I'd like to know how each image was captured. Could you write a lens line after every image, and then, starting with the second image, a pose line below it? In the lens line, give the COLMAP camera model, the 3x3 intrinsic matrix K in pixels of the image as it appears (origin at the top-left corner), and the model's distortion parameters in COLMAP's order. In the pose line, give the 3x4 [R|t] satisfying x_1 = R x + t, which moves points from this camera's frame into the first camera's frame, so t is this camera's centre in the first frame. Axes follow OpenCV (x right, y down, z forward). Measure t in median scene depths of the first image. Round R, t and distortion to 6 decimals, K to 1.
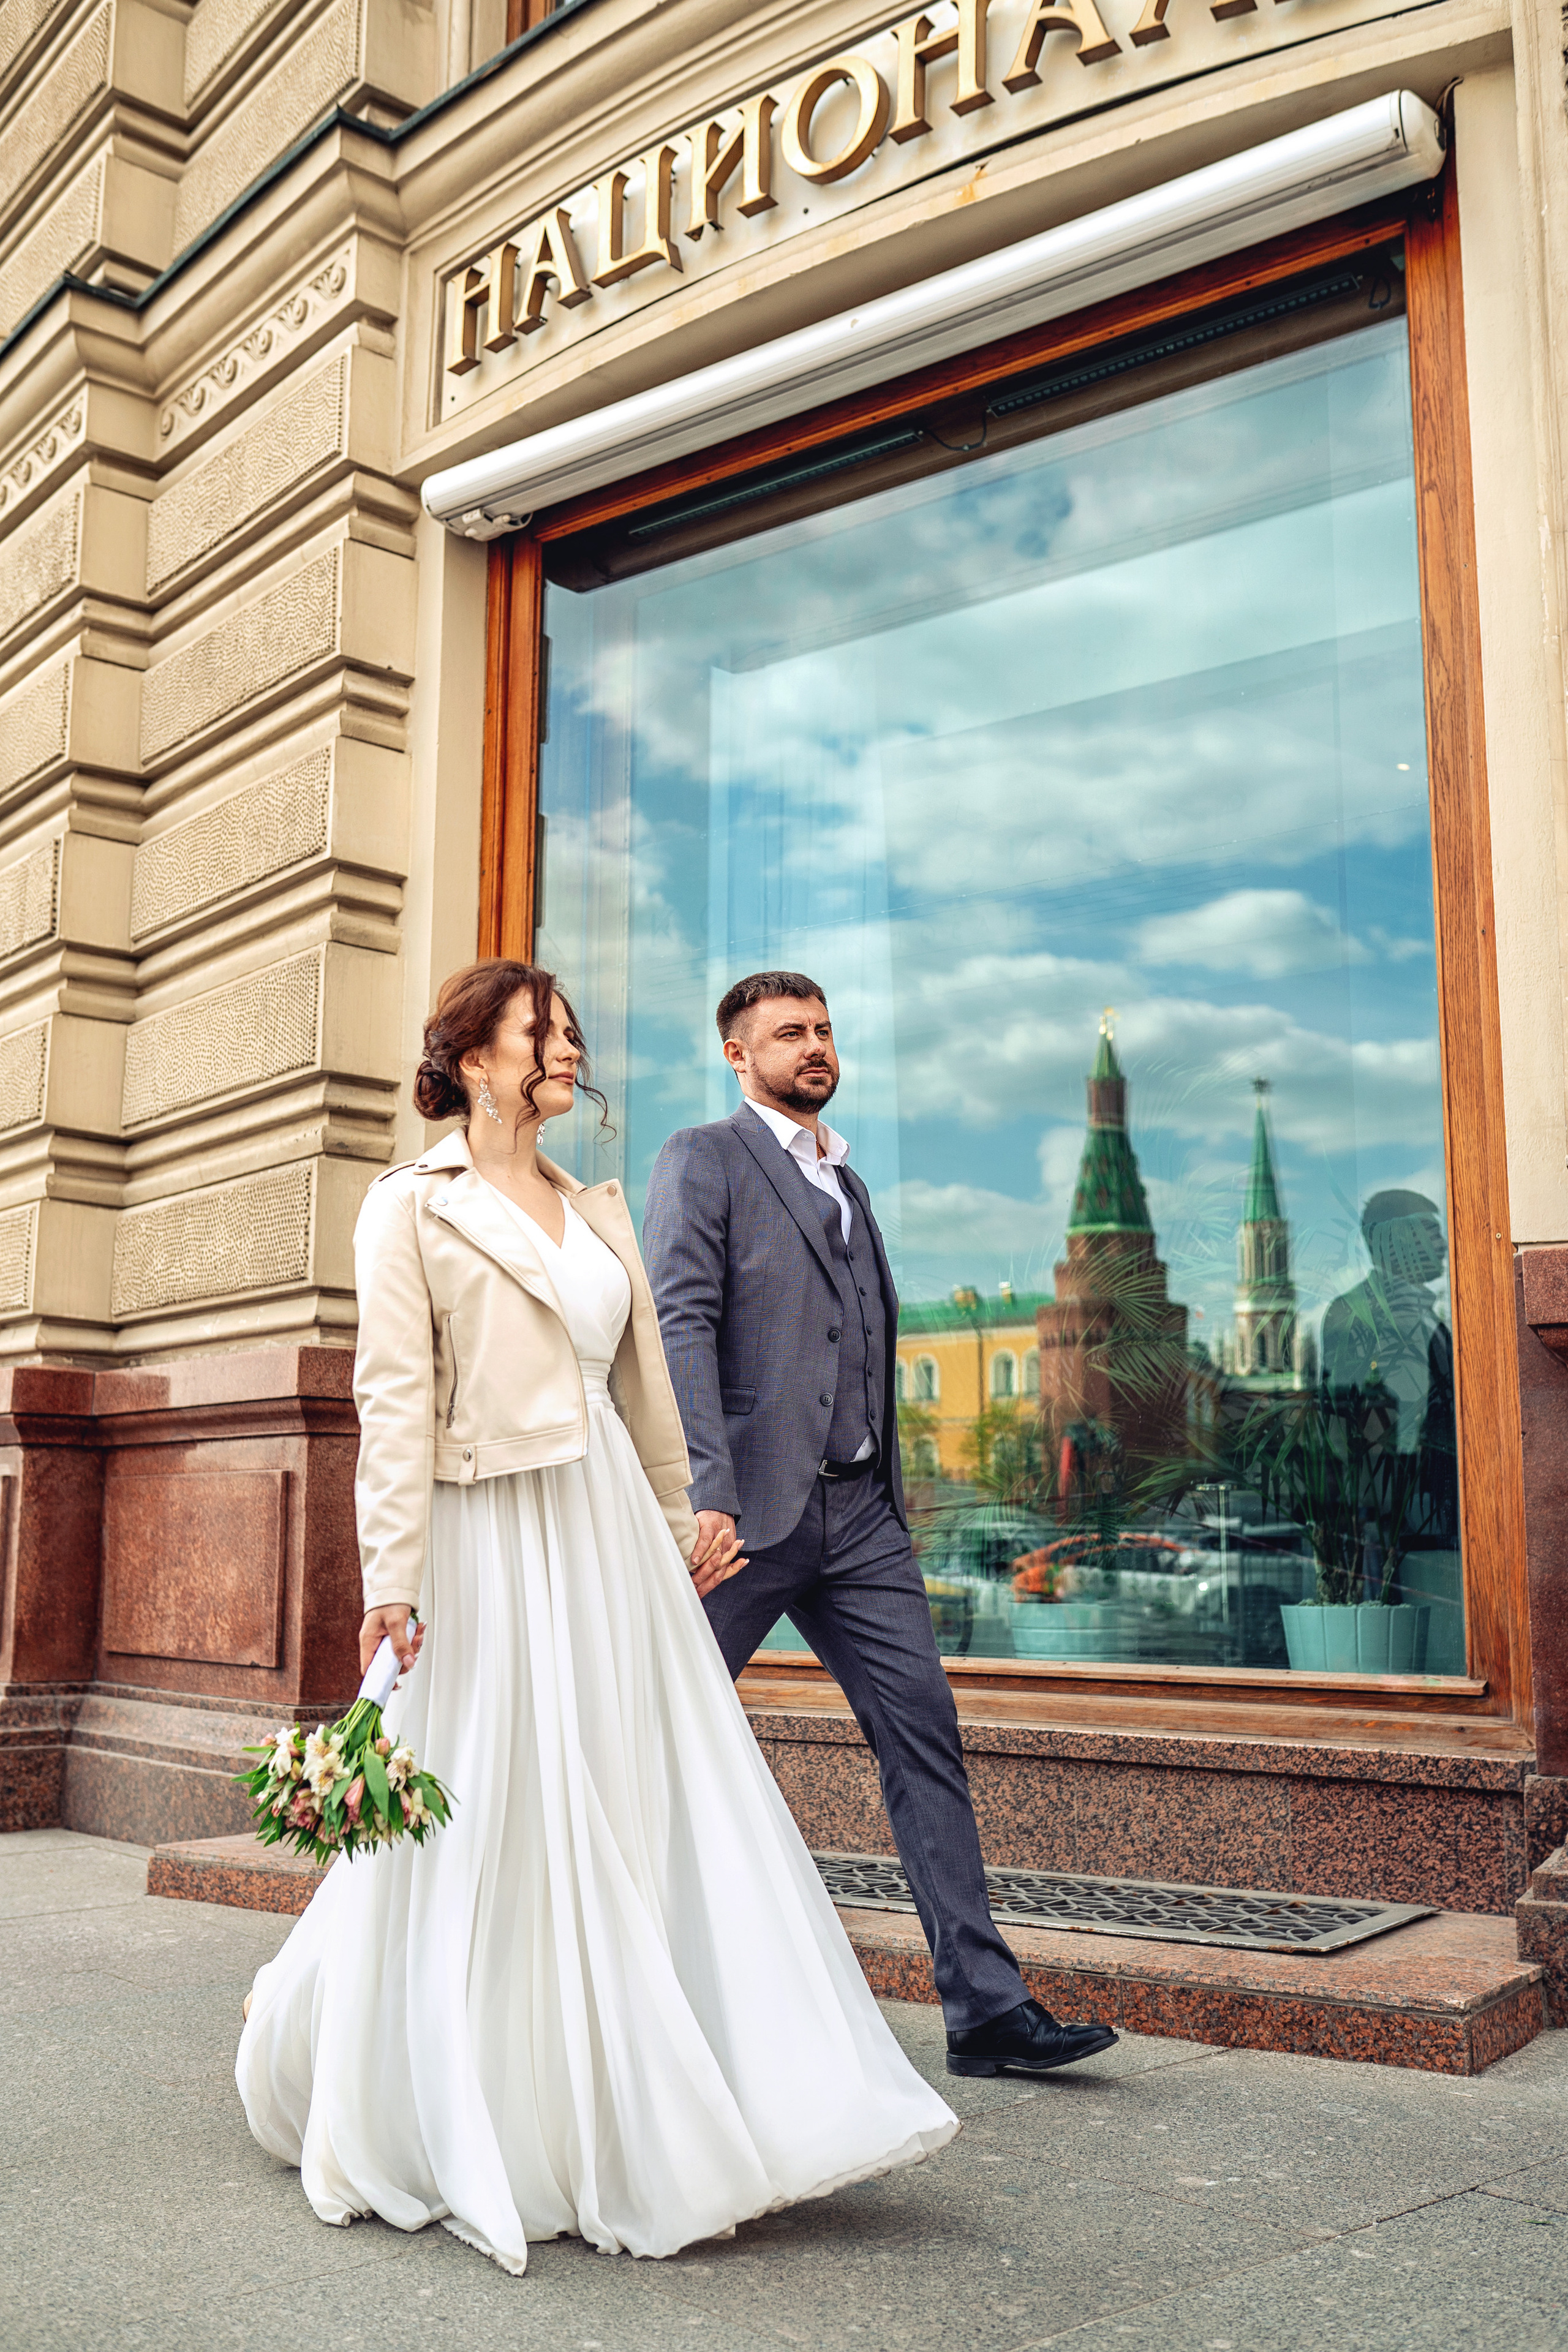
lens RADIAL K [[2296.1, 0, 784.0], [0, 2296.1, 1176.0], [0, 0, 1]] dist [-0.005523, 0.007591]
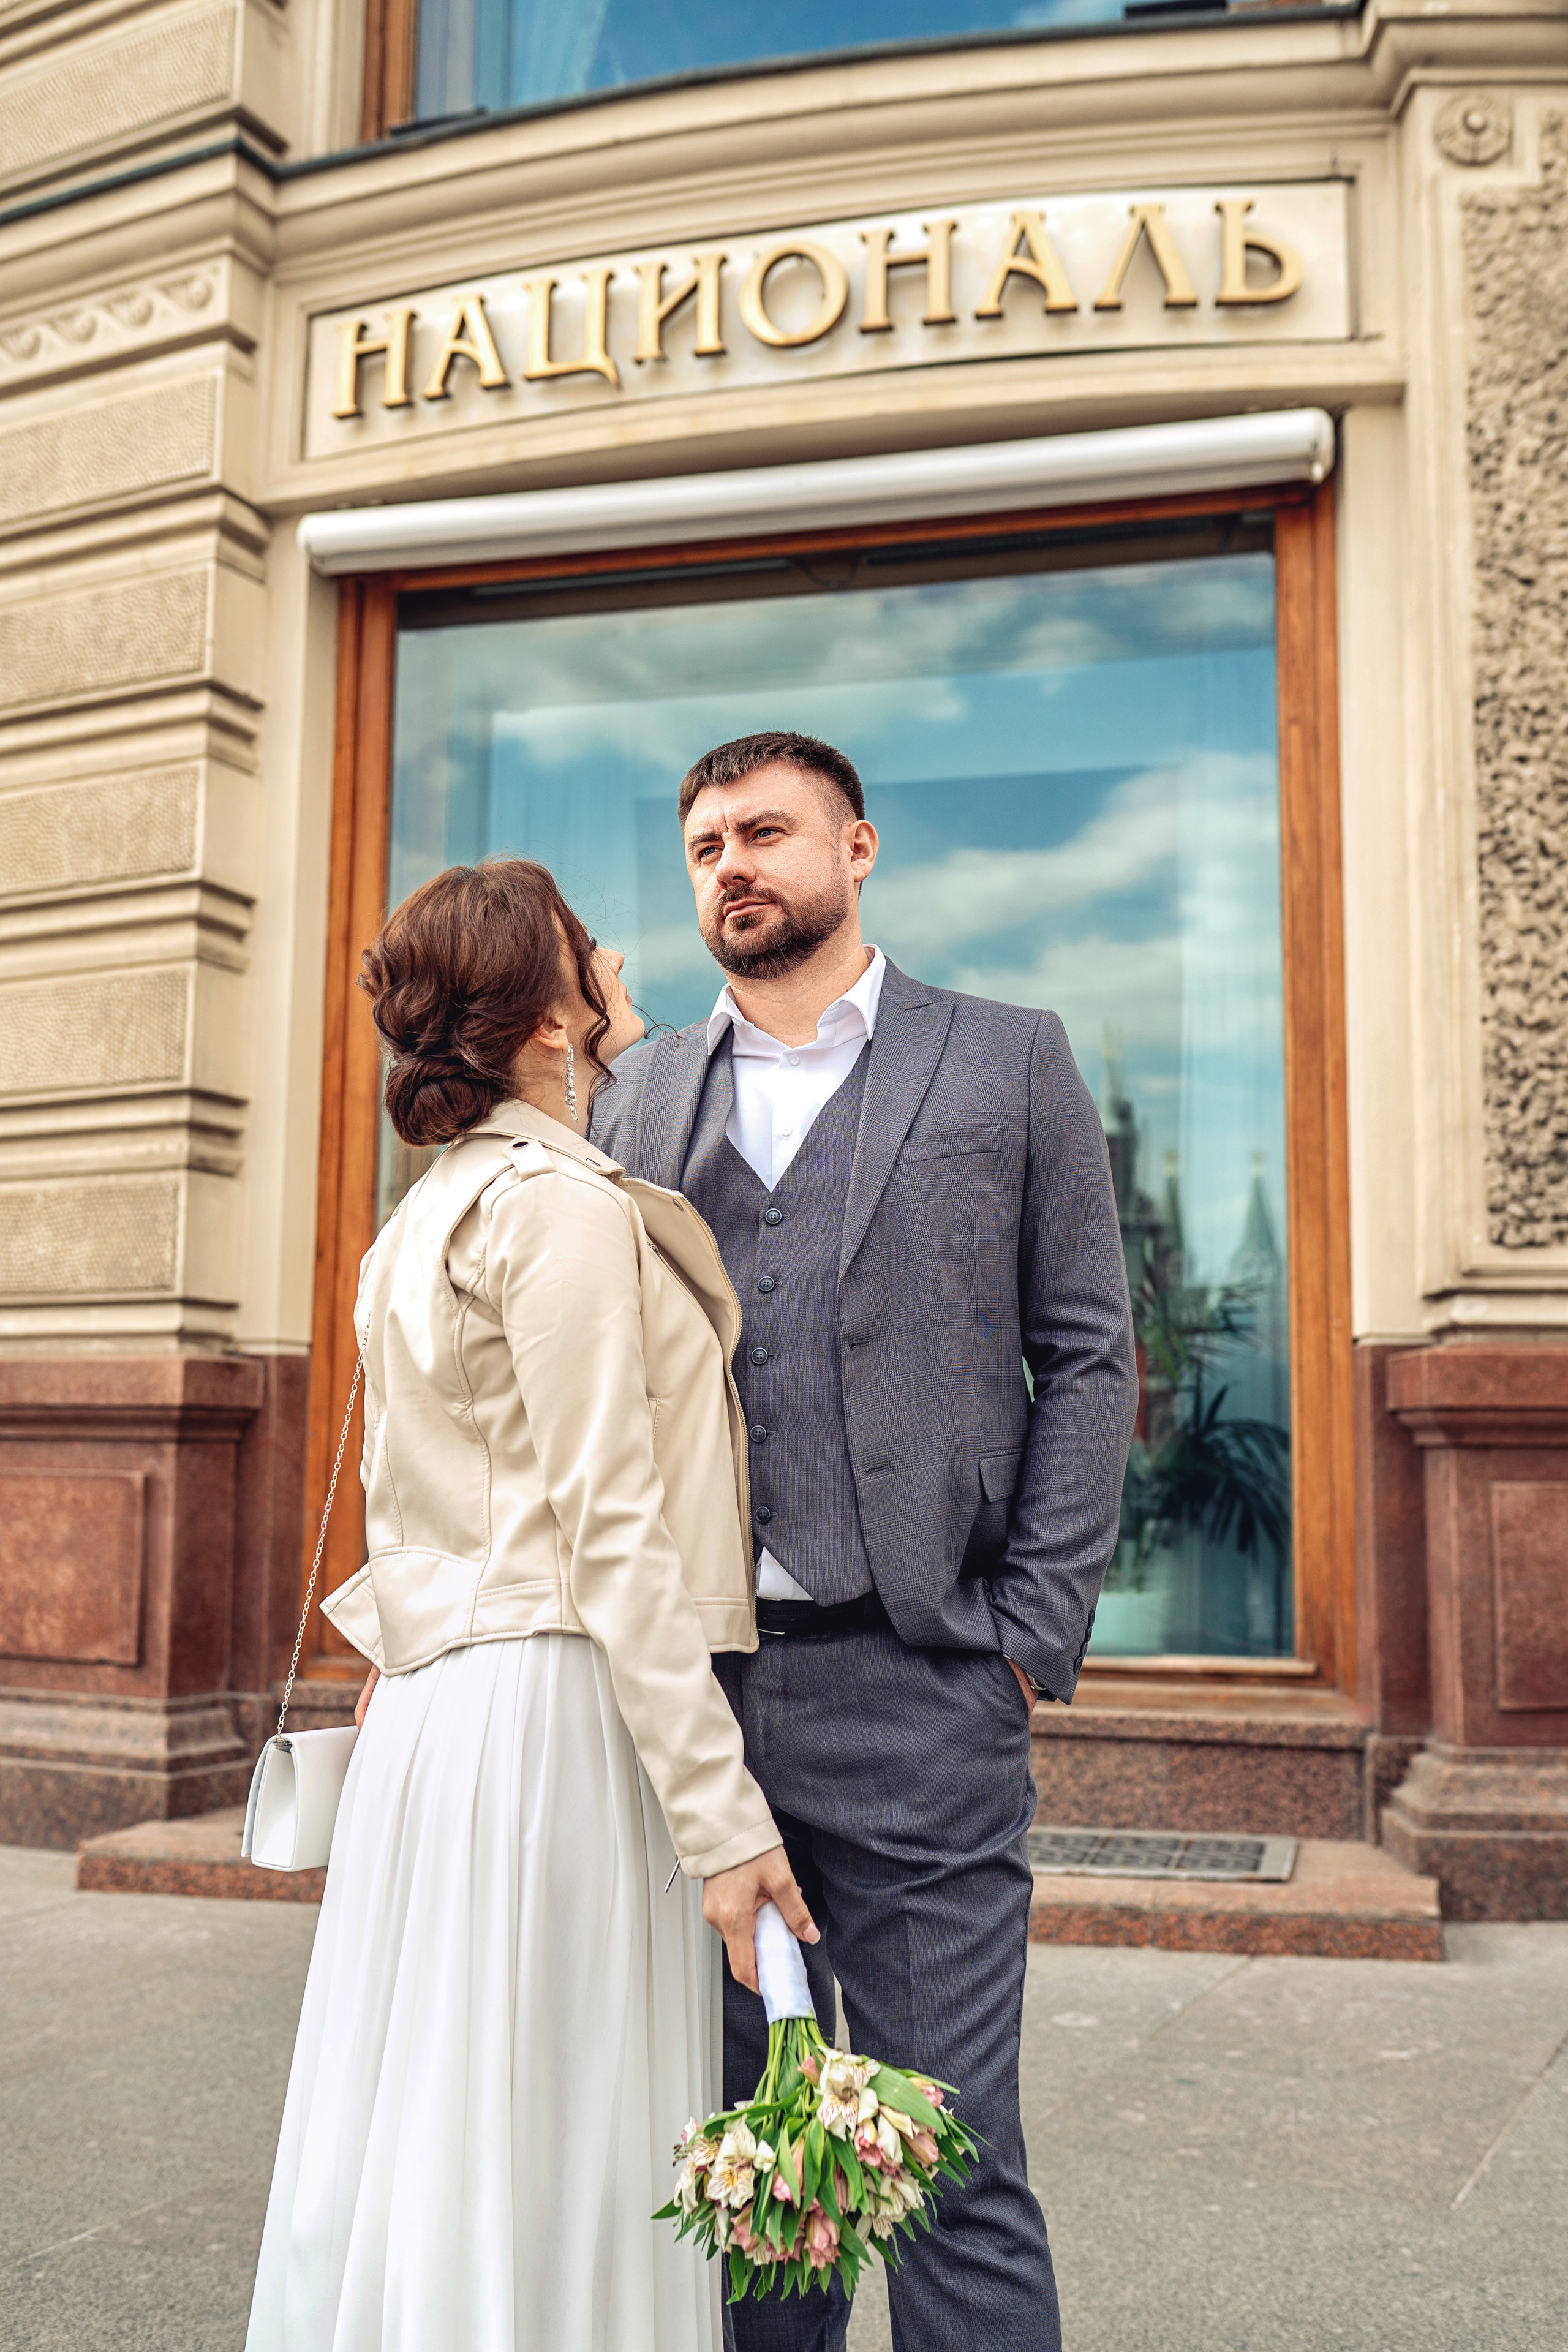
lens RADIAL K [[2317.3, 0, 784.0], [0, 2317.3, 1176.0], [0, 0, 1]] dist [-0.008191, -0.017250]
pose [[0.919038, 0.049432, 0.391057, -0.372095], [-0.067764, 0.997149, 0.033208, -0.060573], [-0.388301, -0.057019, 0.919767, -0.064393]]
